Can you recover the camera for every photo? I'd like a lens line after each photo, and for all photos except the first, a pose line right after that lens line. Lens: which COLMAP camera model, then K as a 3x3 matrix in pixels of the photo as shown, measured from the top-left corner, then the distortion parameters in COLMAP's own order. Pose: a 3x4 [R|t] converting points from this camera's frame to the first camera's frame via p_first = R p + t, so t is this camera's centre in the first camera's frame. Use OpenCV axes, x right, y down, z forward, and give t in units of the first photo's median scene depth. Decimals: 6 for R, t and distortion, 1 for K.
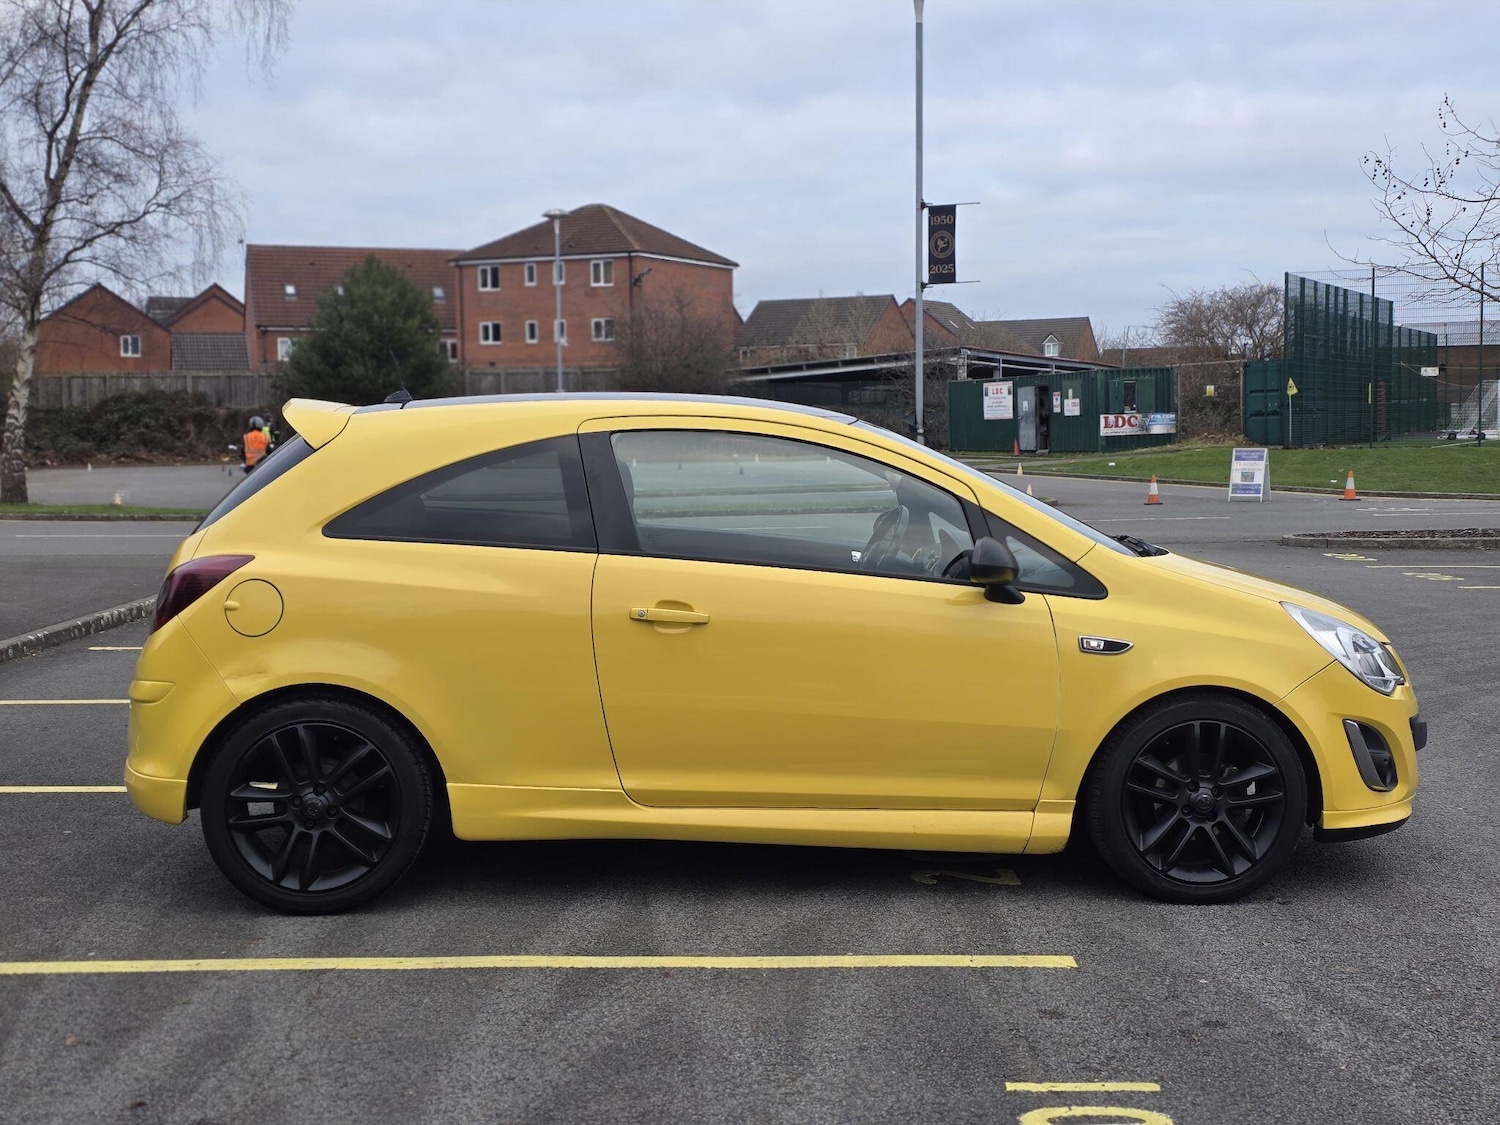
lens RADIAL K [[2051.3, 0, 747.9], [0, 2051.3, 581.6], [0, 0, 1]] dist [0.202039, -0.598450]
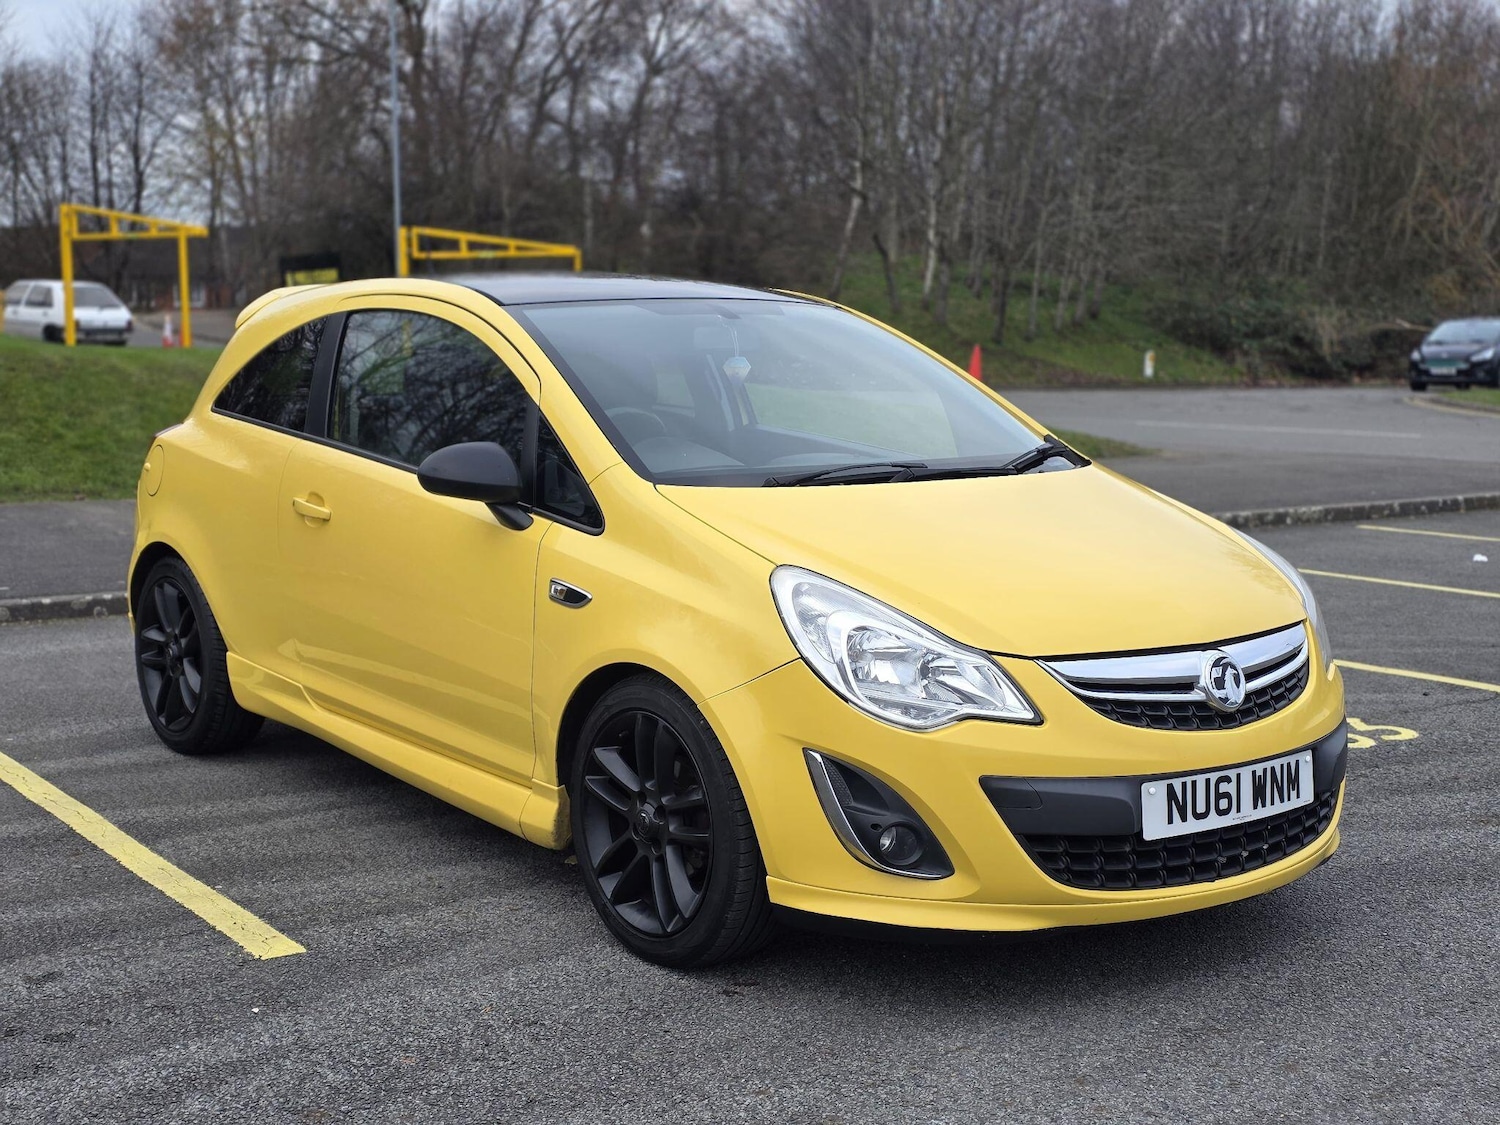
lens RADIAL K [[2046.2, 0, 705.1], [0, 2046.2, 608.1], [0, 0, 1]] dist [0.195954, -0.552354]
pose [[0.496128, 0.115117, -0.860584, 0.881068], [-0.058424, 0.993351, 0.099196, -0.043395], [0.866281, 0.001065, 0.499555, 0.689895]]
